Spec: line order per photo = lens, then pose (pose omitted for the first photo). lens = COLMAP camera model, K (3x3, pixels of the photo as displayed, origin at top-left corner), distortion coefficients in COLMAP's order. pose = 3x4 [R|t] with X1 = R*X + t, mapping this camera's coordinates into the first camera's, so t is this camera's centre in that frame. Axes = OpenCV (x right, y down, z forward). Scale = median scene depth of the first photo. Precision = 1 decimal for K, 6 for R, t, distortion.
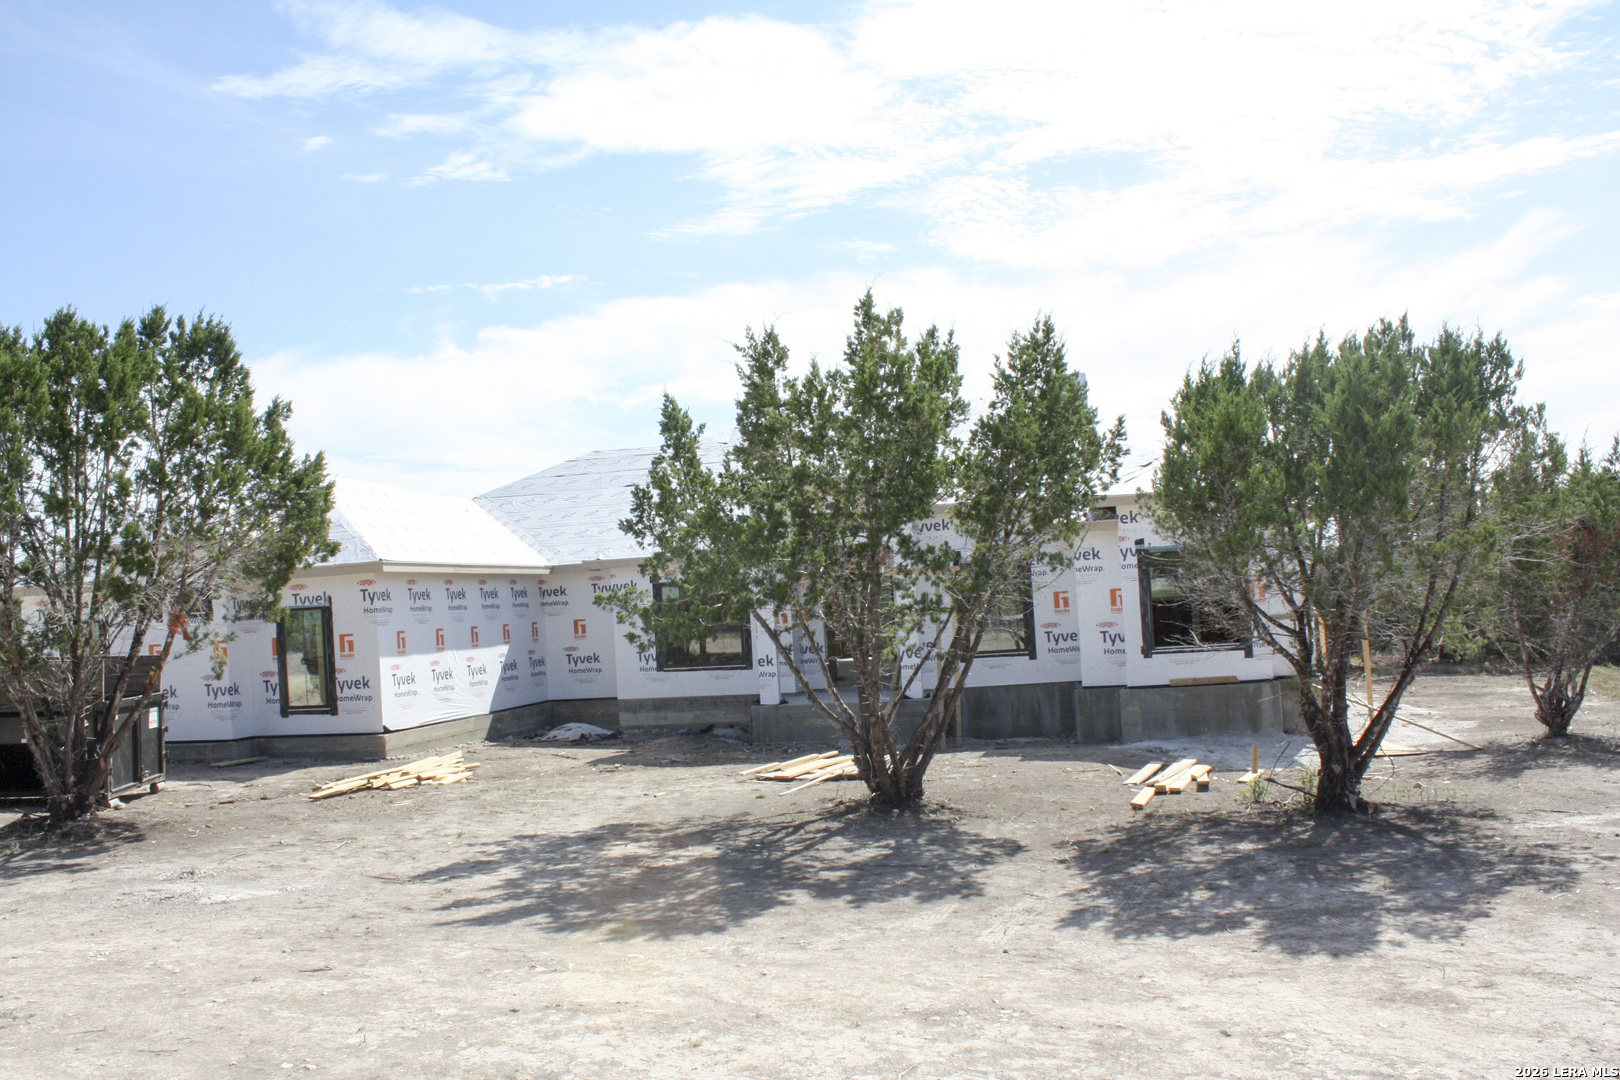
lens RADIAL K [[1364.5, 0, 812.2], [0, 1364.5, 549.3], [0, 0, 1]] dist [-0.171204, 0.158198]
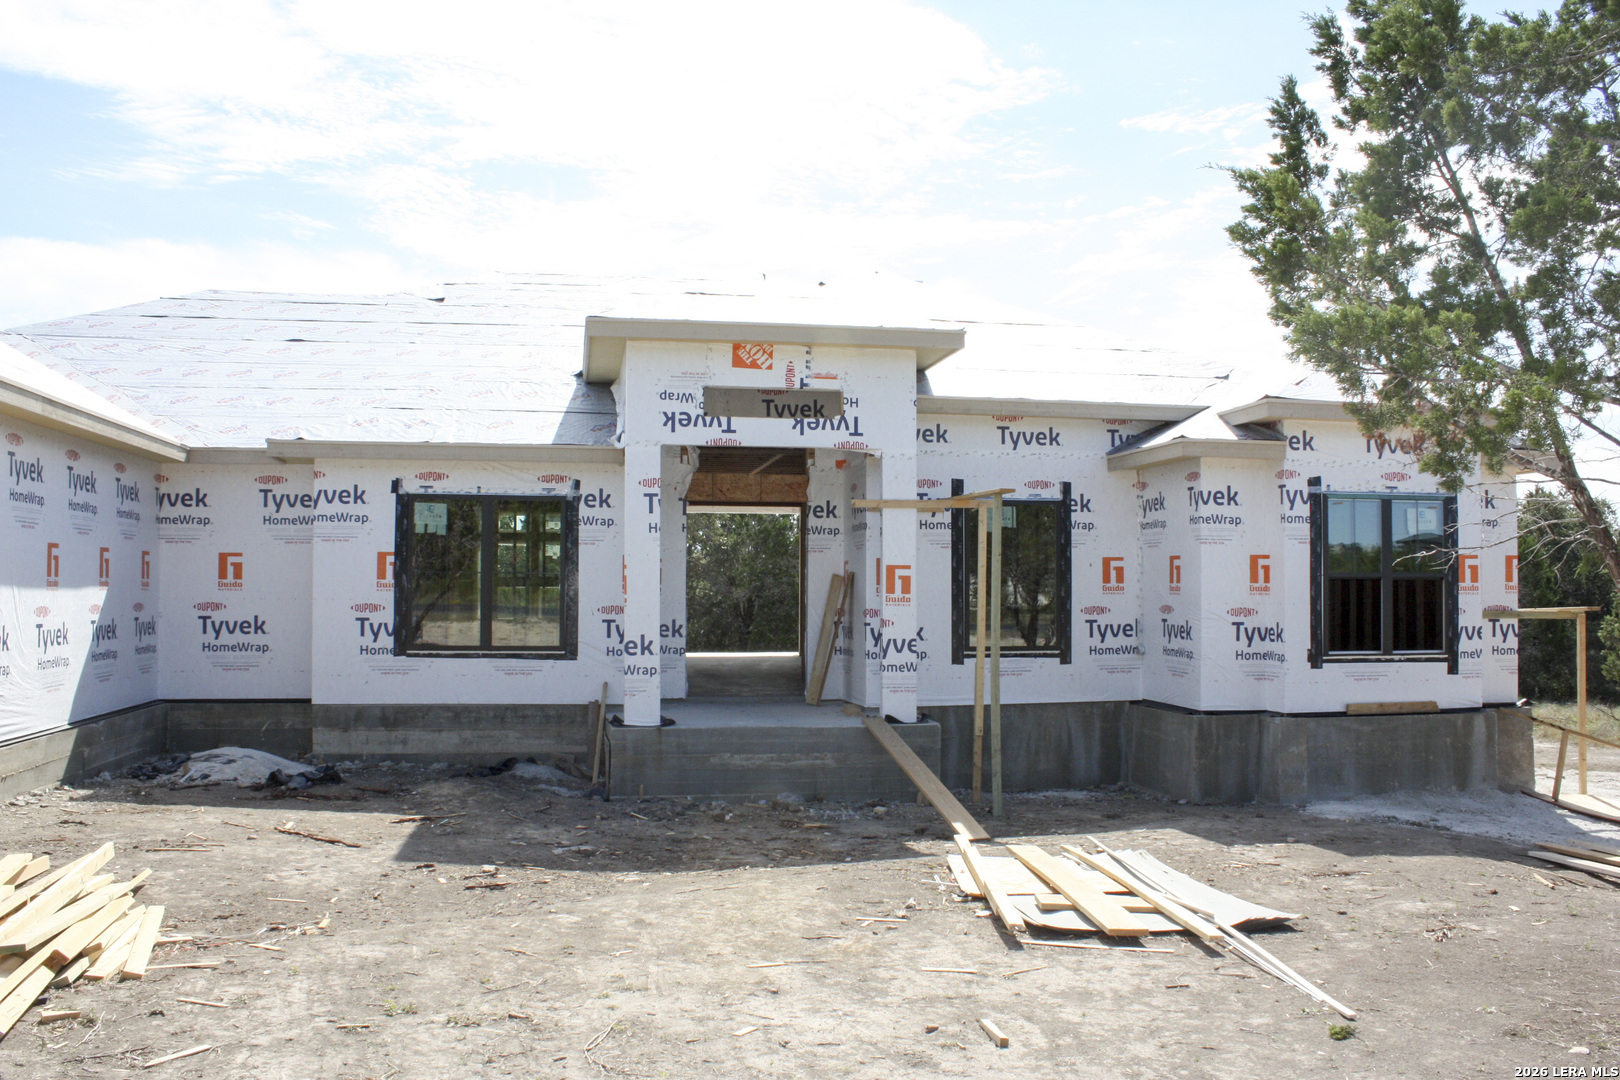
lens RADIAL K [[1364.5, 0, 812.2], [0, 1364.5, 549.3], [0, 0, 1]] dist [-0.171204, 0.158198]
pose [[0.914769, 0.074727, 0.397006, -0.213755], [-0.072967, 0.997143, -0.019559, 0.055188], [-0.397334, -0.011077, 0.917607, 0.531688]]
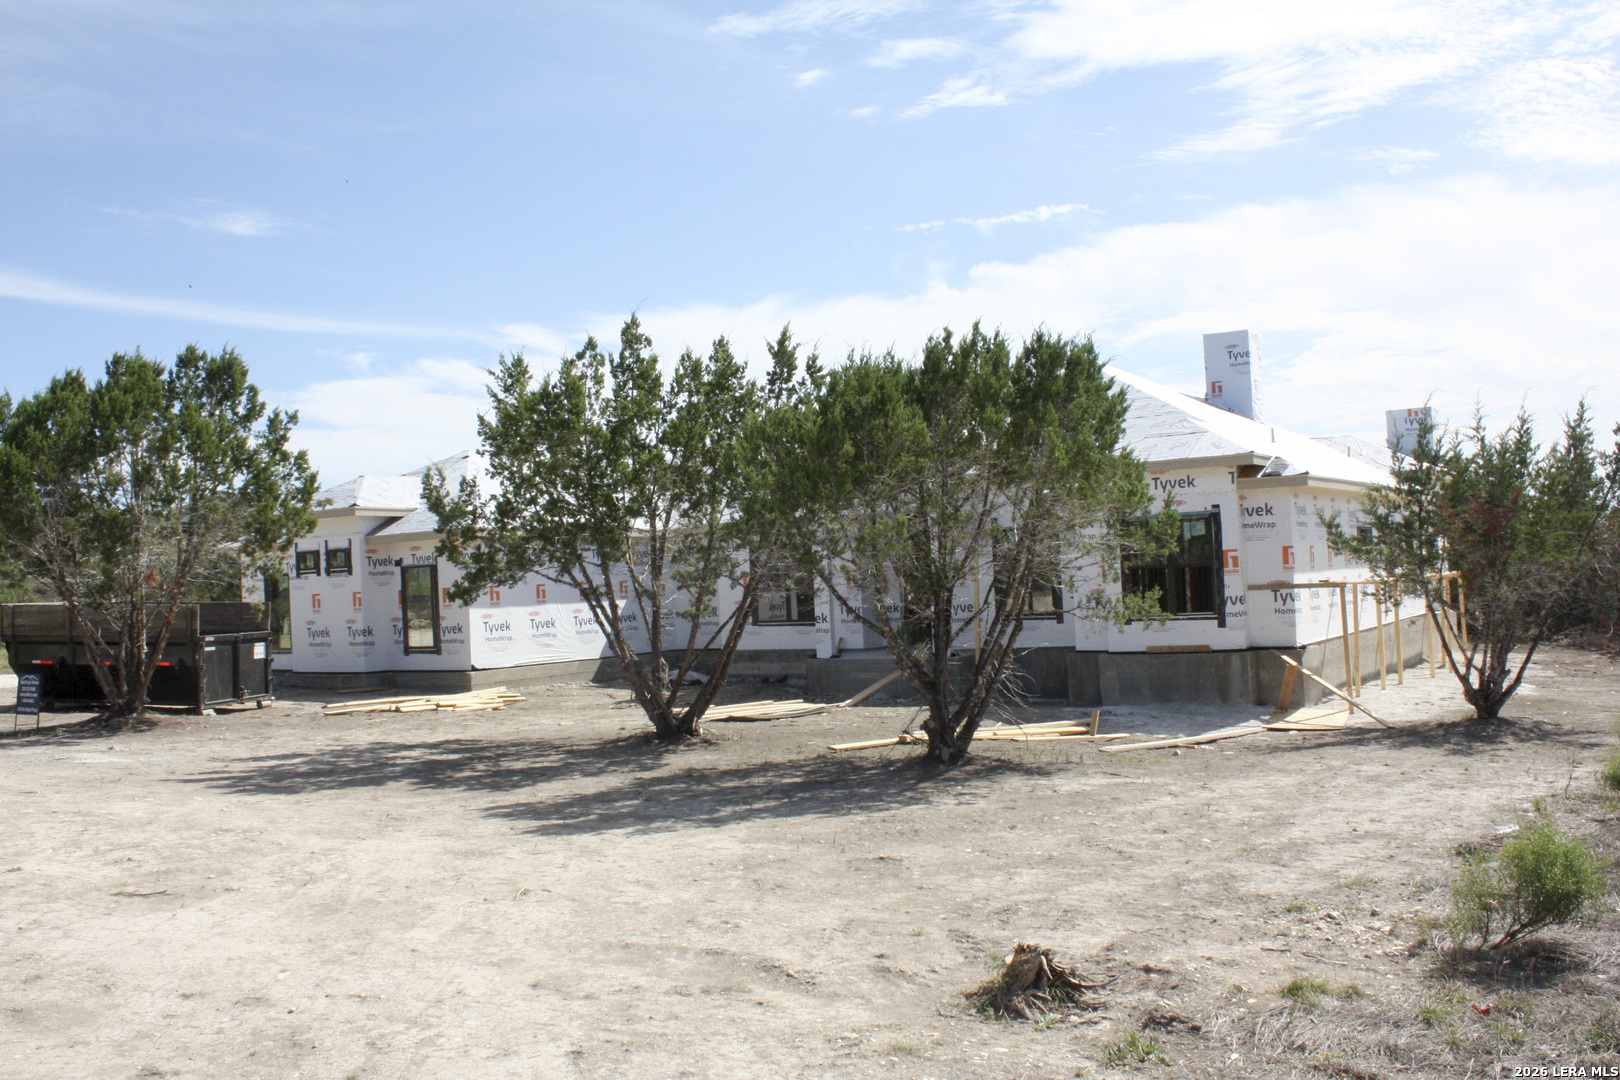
lens RADIAL K [[1477.1, 0, 854.1], [0, 1477.1, 565.6], [0, 0, 1]] dist [-0.187260, 0.225028]
pose [[0.943504, 0.012742, -0.331115, 0.428776], [0.002566, 0.998950, 0.045752, -0.015794], [0.331350, -0.044017, 0.942481, -0.114609]]
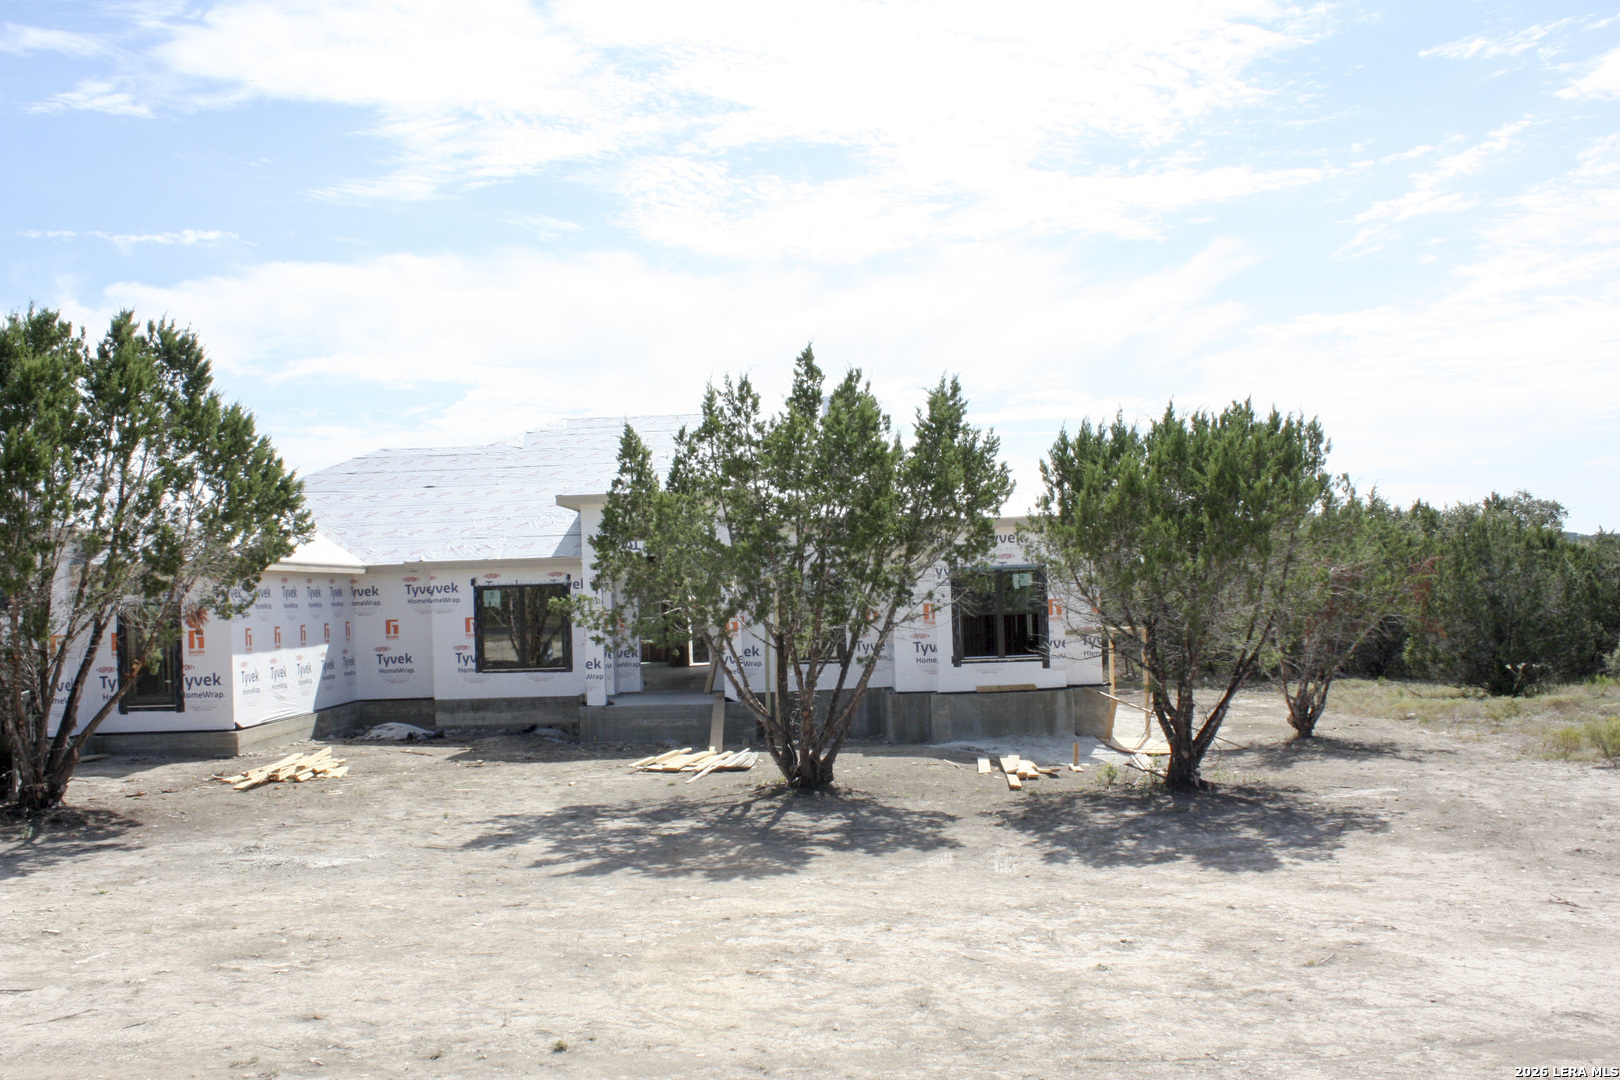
lens RADIAL K [[1453.5, 0, 818.3], [0, 1453.5, 551.5], [0, 0, 1]] dist [-0.168153, 0.187618]
pose [[0.970963, 0.031754, 0.237114, -0.149010], [-0.031857, 0.999487, -0.003397, -0.006437], [-0.237100, -0.004255, 0.971476, -0.130296]]
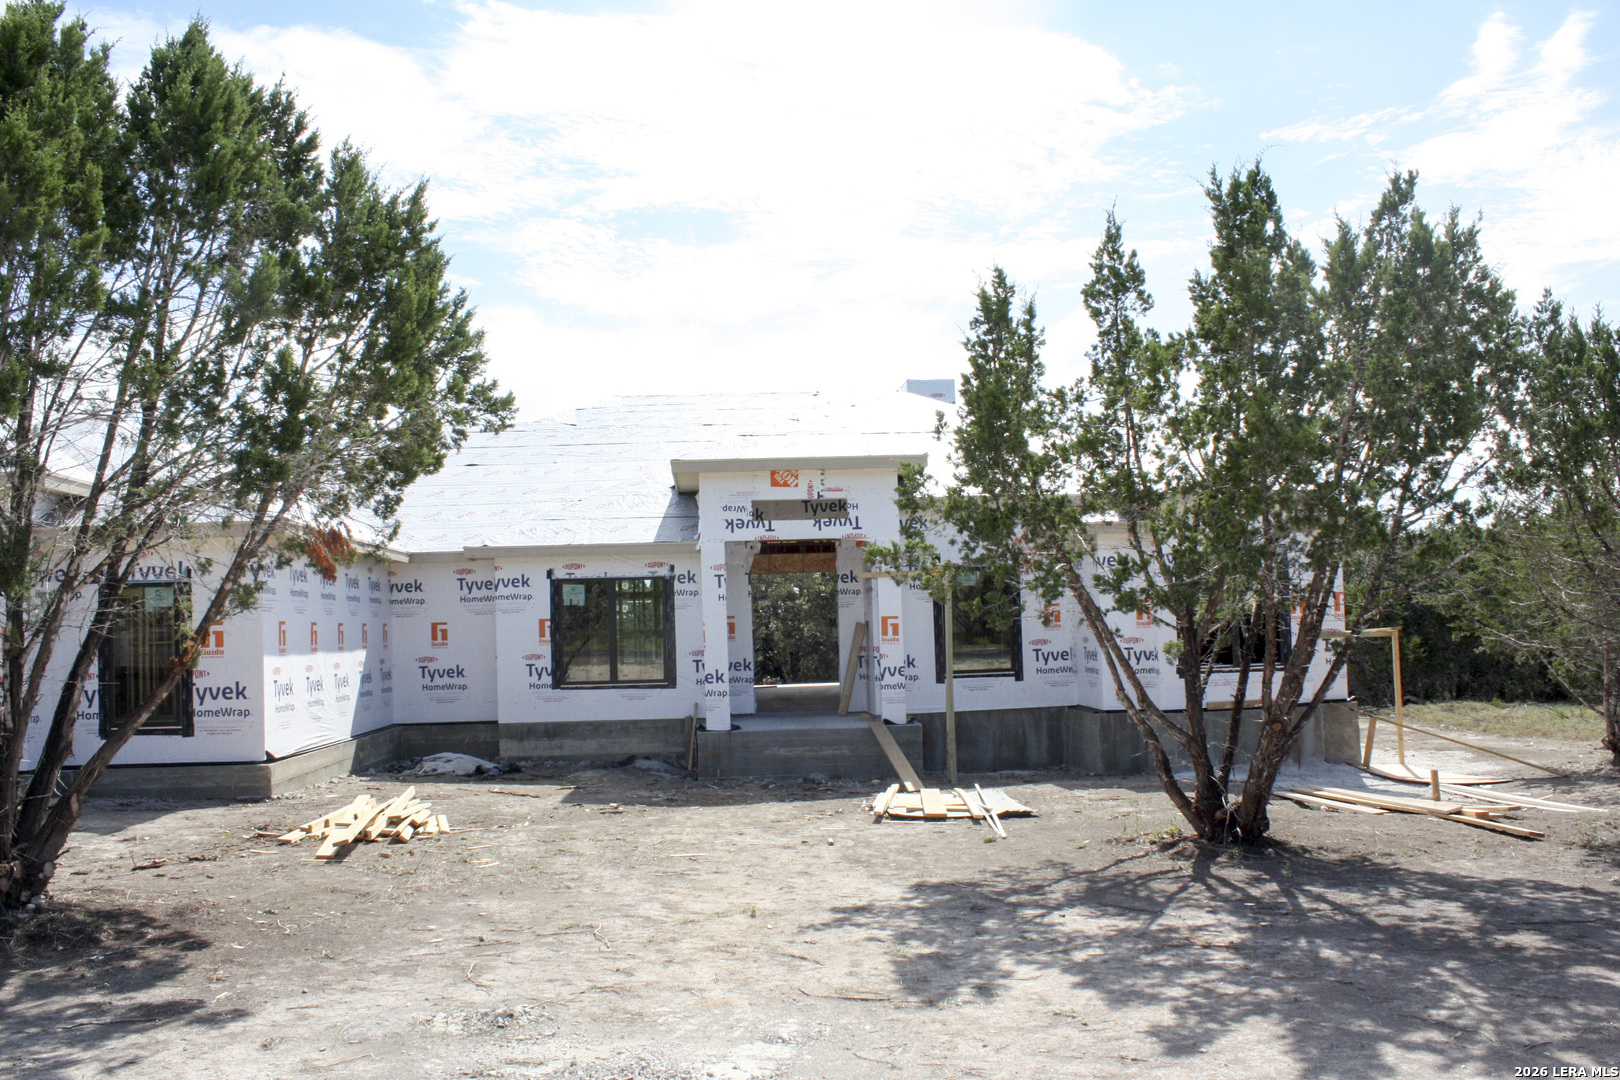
lens RADIAL K [[1364.5, 0, 812.2], [0, 1364.5, 549.3], [0, 0, 1]] dist [-0.171204, 0.158198]
pose [[0.952158, 0.047652, 0.301868, -0.256658], [-0.037449, 0.998517, -0.039502, 0.040267], [-0.303303, 0.026308, 0.952531, 0.230215]]
